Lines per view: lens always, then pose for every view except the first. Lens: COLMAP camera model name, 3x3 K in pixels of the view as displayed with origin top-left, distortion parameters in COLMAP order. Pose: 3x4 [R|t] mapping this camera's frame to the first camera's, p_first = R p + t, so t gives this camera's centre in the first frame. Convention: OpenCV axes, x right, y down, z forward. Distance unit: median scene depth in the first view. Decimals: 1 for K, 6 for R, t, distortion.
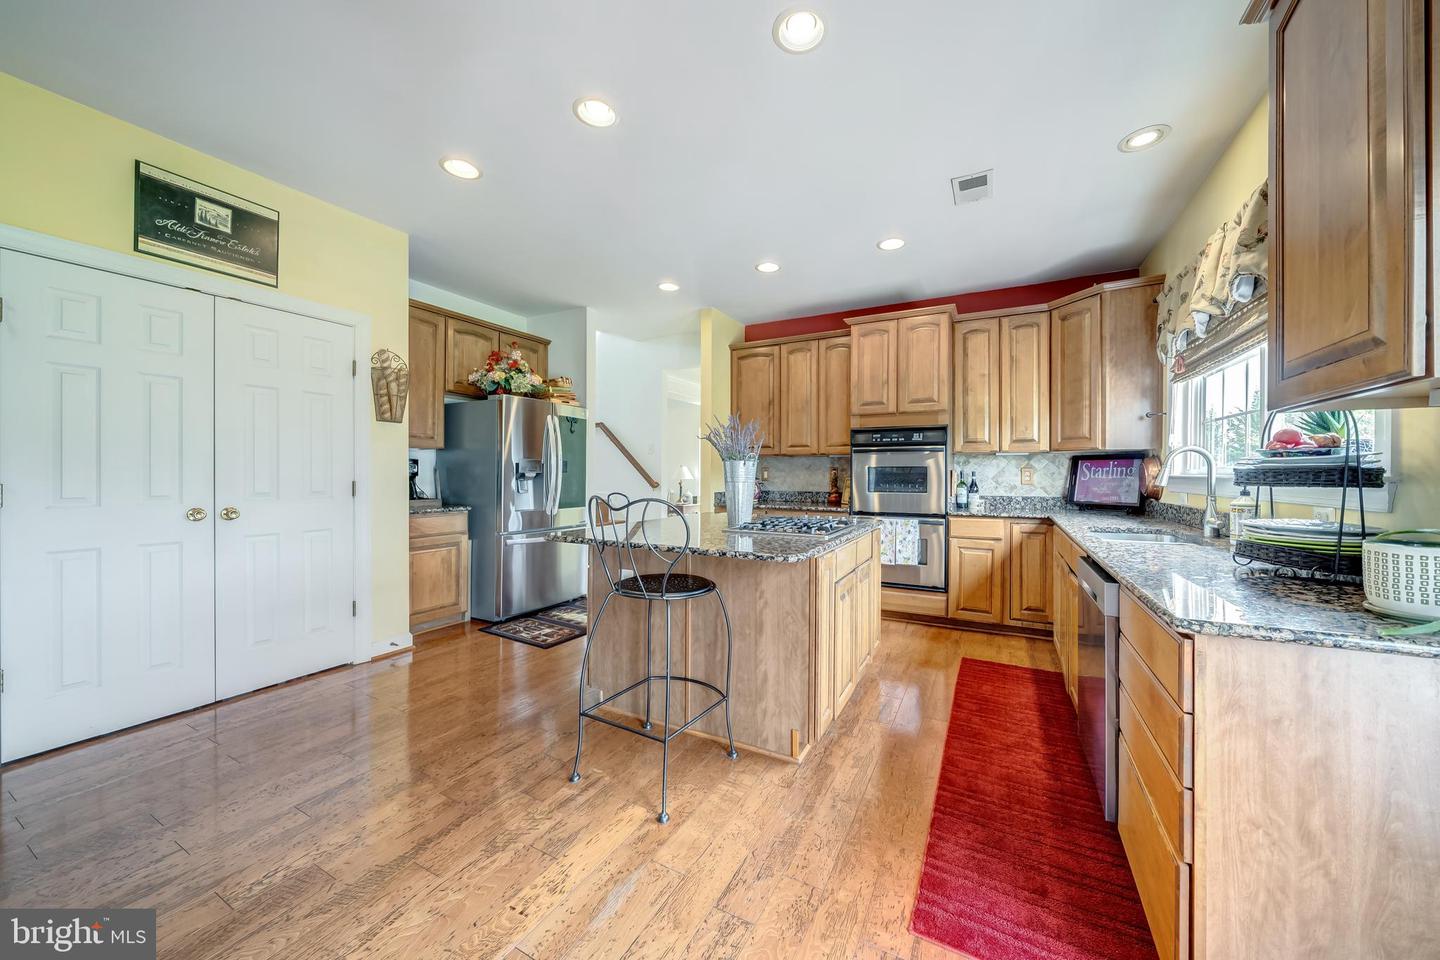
lens RADIAL K [[495.2, 0, 739.9], [0, 495.2, 476.3], [0, 0, 1]] dist [-0.011570, 0.000875]
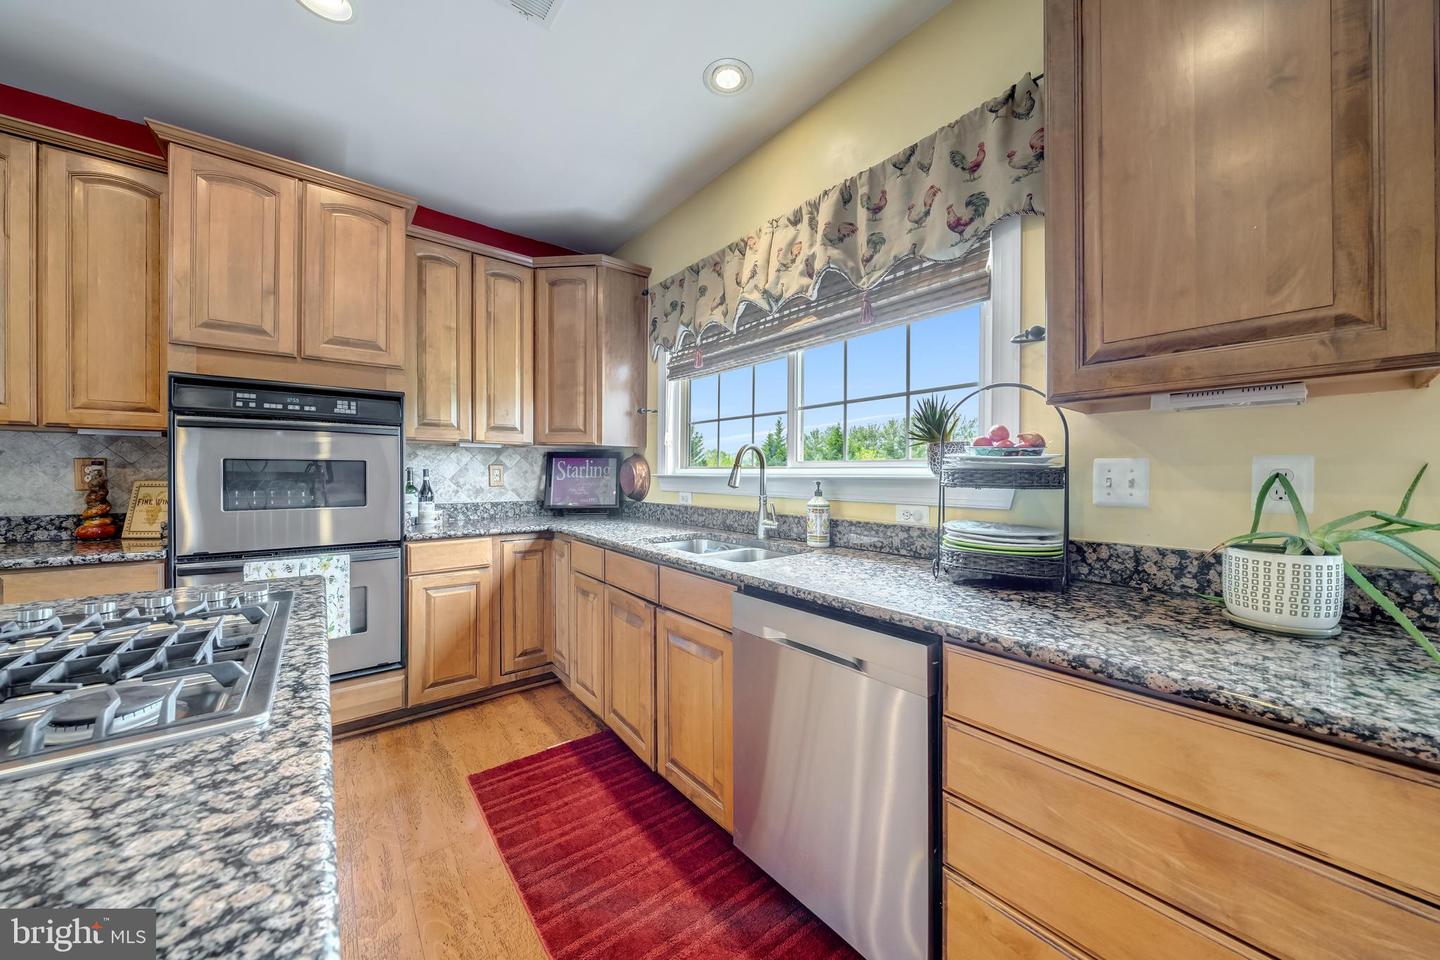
lens RADIAL K [[495.2, 0, 724.5], [0, 495.2, 476.7], [0, 0, 1]] dist [-0.011570, 0.000875]
pose [[0.397628, -0.005436, 0.917530, 0.020266], [0.001999, 0.999985, 0.005058, -0.002503], [-0.917544, -0.000177, 0.397633, 0.397110]]
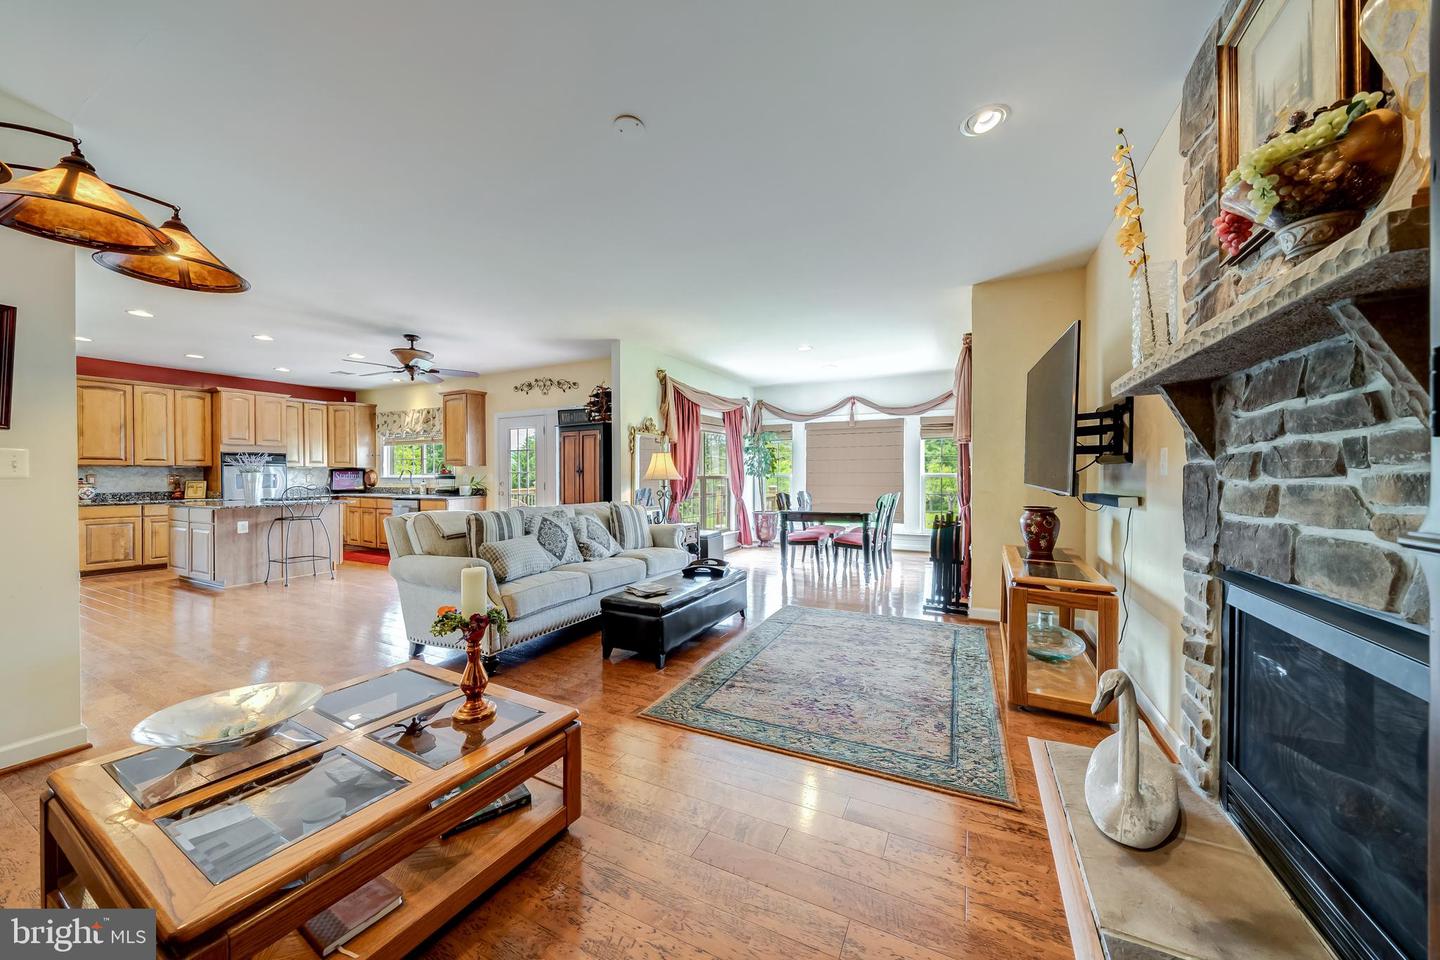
lens RADIAL K [[495.2, 0, 731.8], [0, 495.2, 474.6], [0, 0, 1]] dist [-0.011570, 0.000875]
pose [[-0.029236, -0.003331, 0.999567, -1.632575], [0.009375, 0.999950, 0.003607, -0.008168], [-0.999529, 0.009476, -0.029203, -0.757714]]
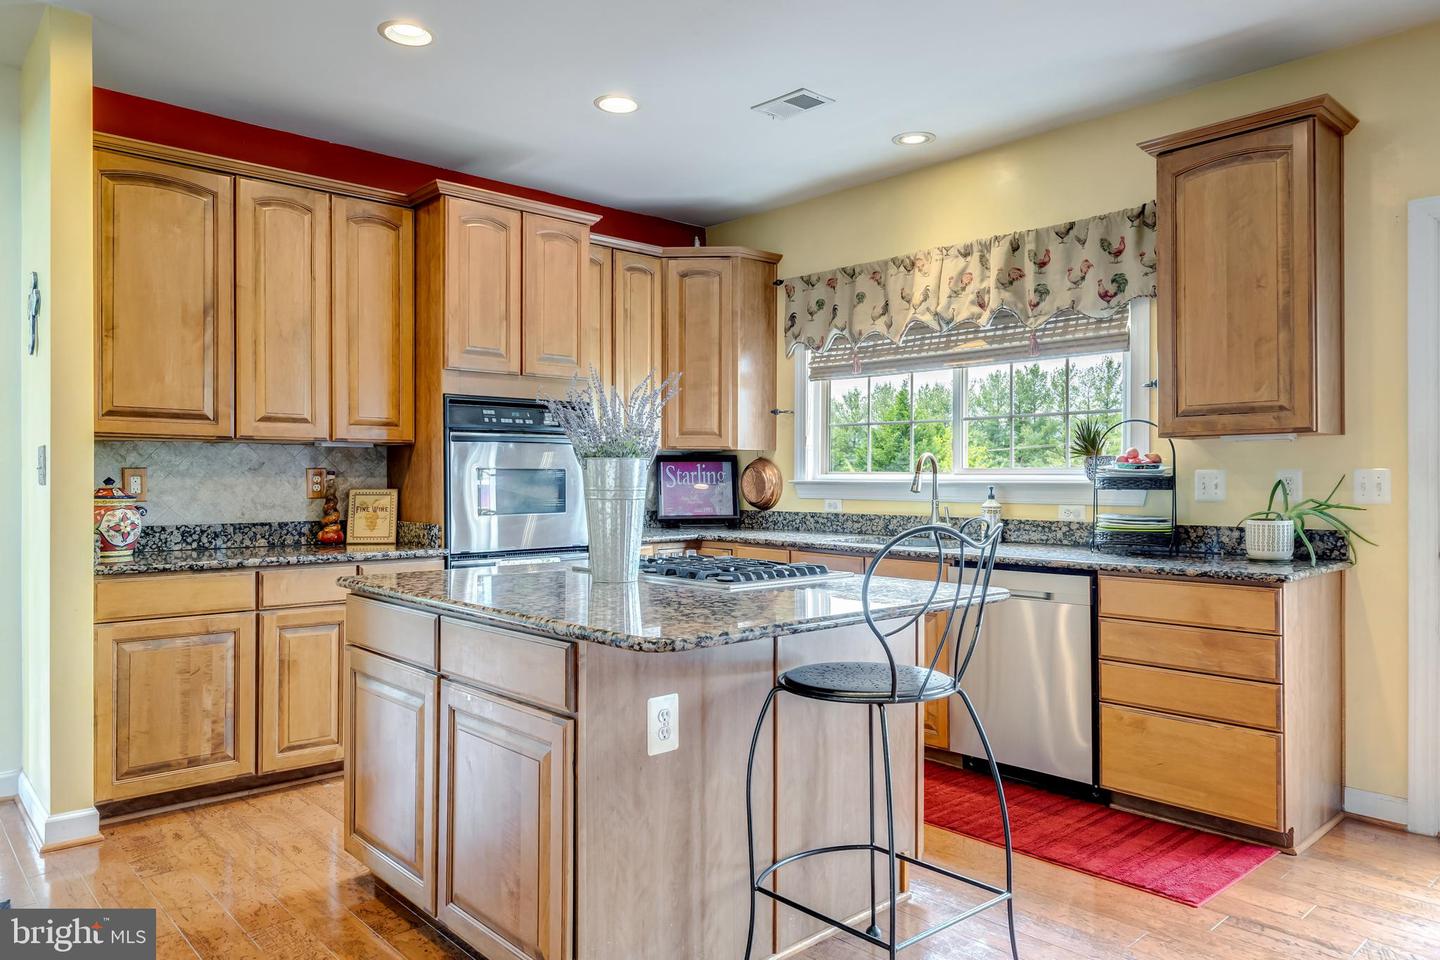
lens RADIAL K [[964.9, 0, 731.8], [0, 964.9, 475.2], [0, 0, 1]] dist [-0.009650, -0.002824]
pose [[0.343015, -0.000671, 0.939330, -0.670251], [0.006427, 0.999978, -0.001632, -0.008574], [-0.939308, 0.006597, 0.343012, 0.406909]]
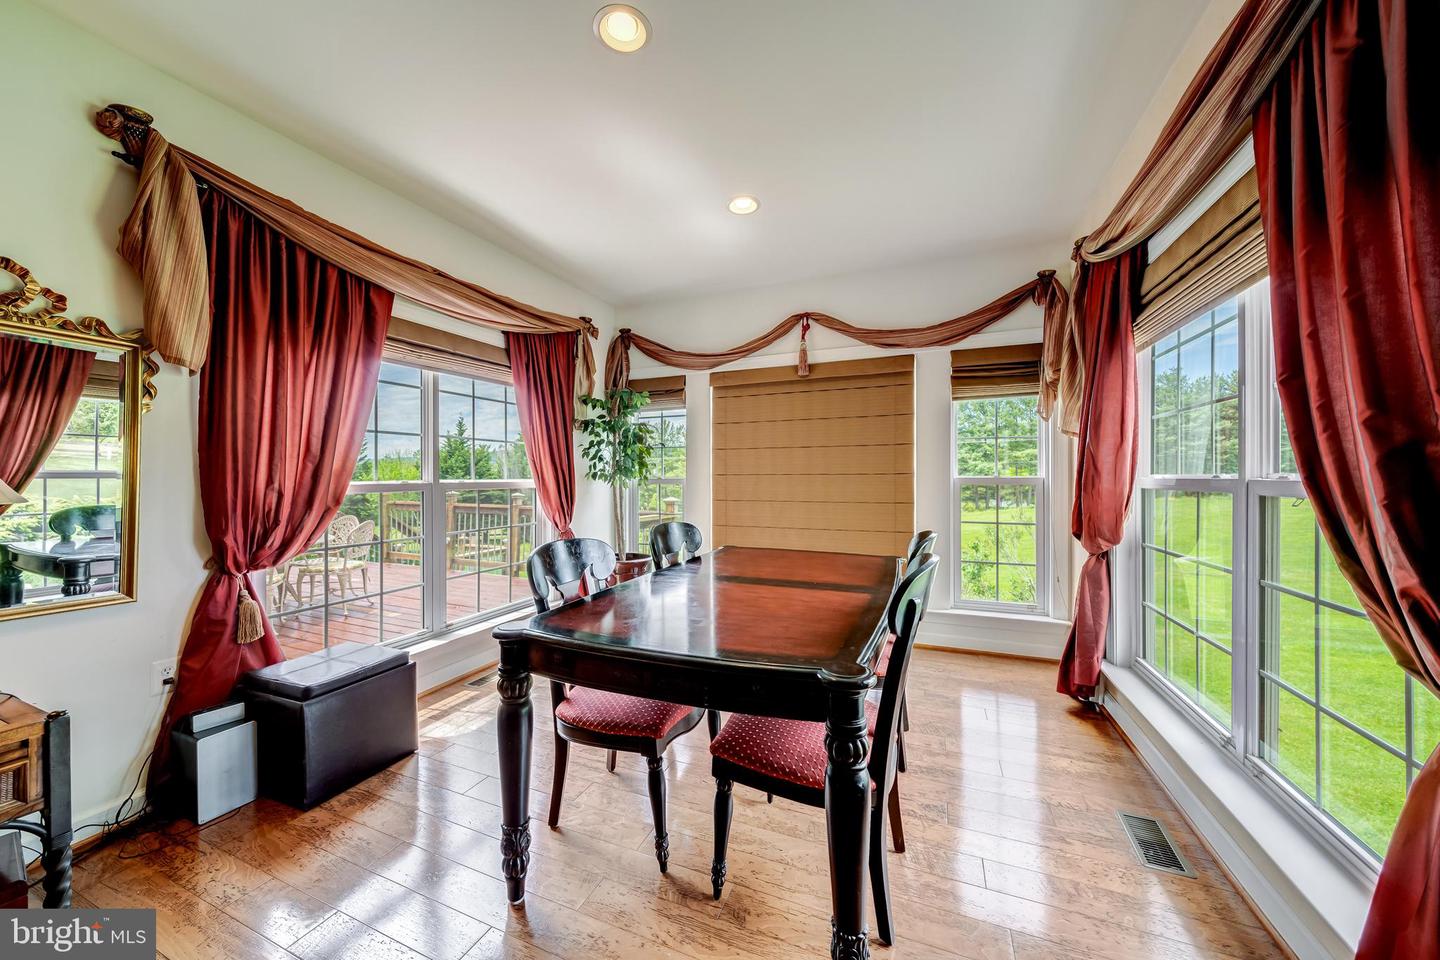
lens RADIAL K [[495.2, 0, 725.4], [0, 495.2, 478.6], [0, 0, 1]] dist [-0.011570, 0.000875]
pose [[-0.089057, -0.006618, 0.996005, -0.552372], [0.008930, 0.999932, 0.007443, -0.004406], [-0.995986, 0.009557, -0.088992, -1.074693]]
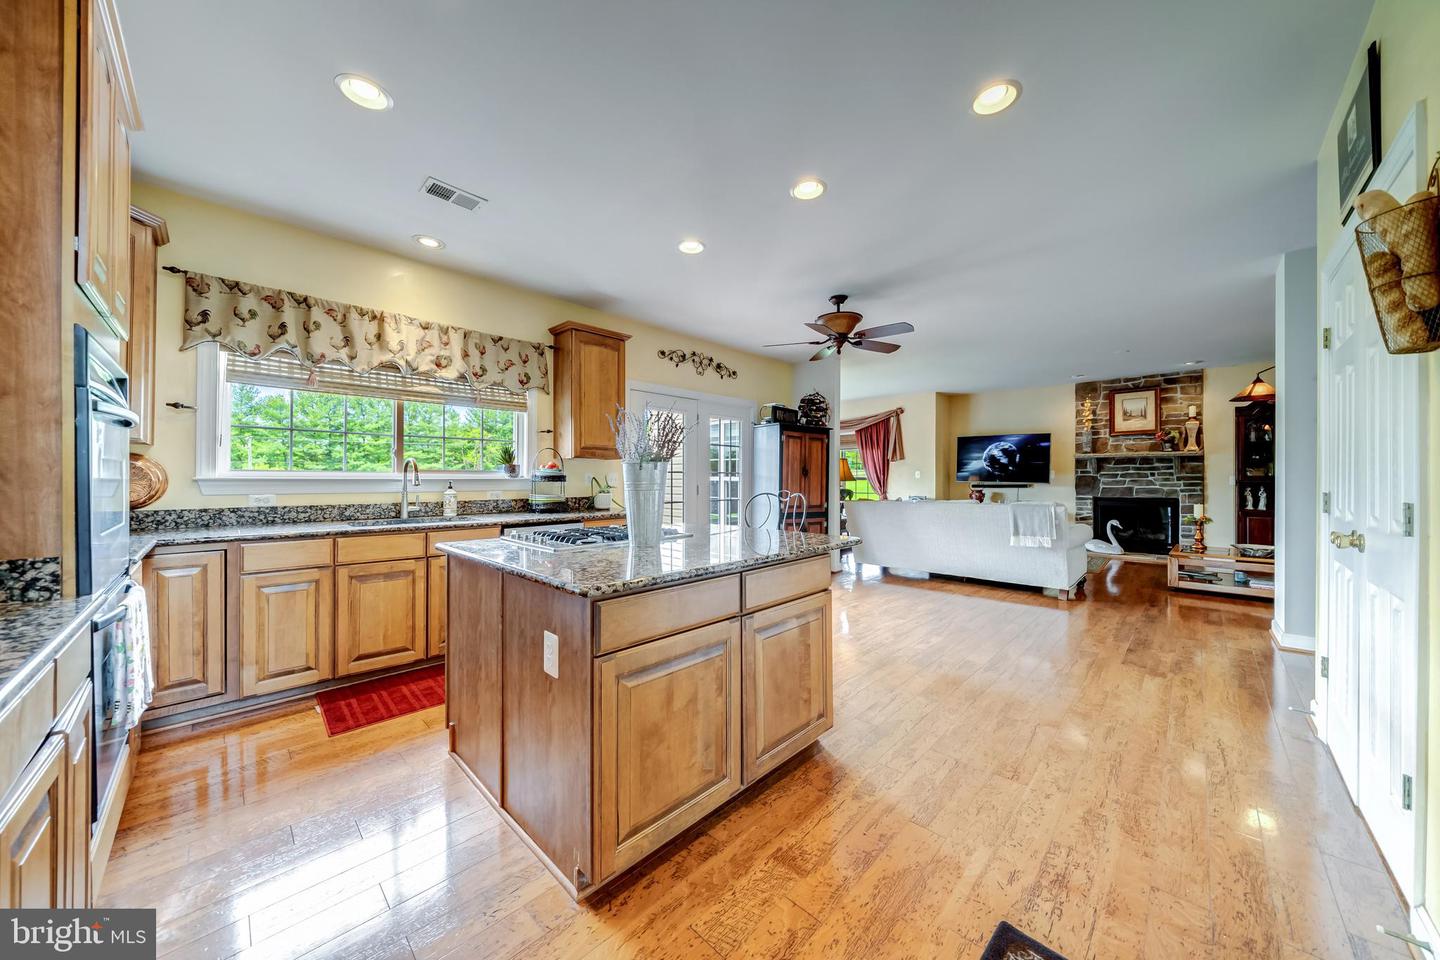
lens RADIAL K [[495.2, 0, 712.8], [0, 495.2, 479.7], [0, 0, 1]] dist [-0.011570, 0.000875]
pose [[-0.956707, -0.010511, 0.290864, -0.234805], [-0.006956, 0.999888, 0.013256, -0.013439], [-0.290971, 0.010659, -0.956673, 1.279671]]
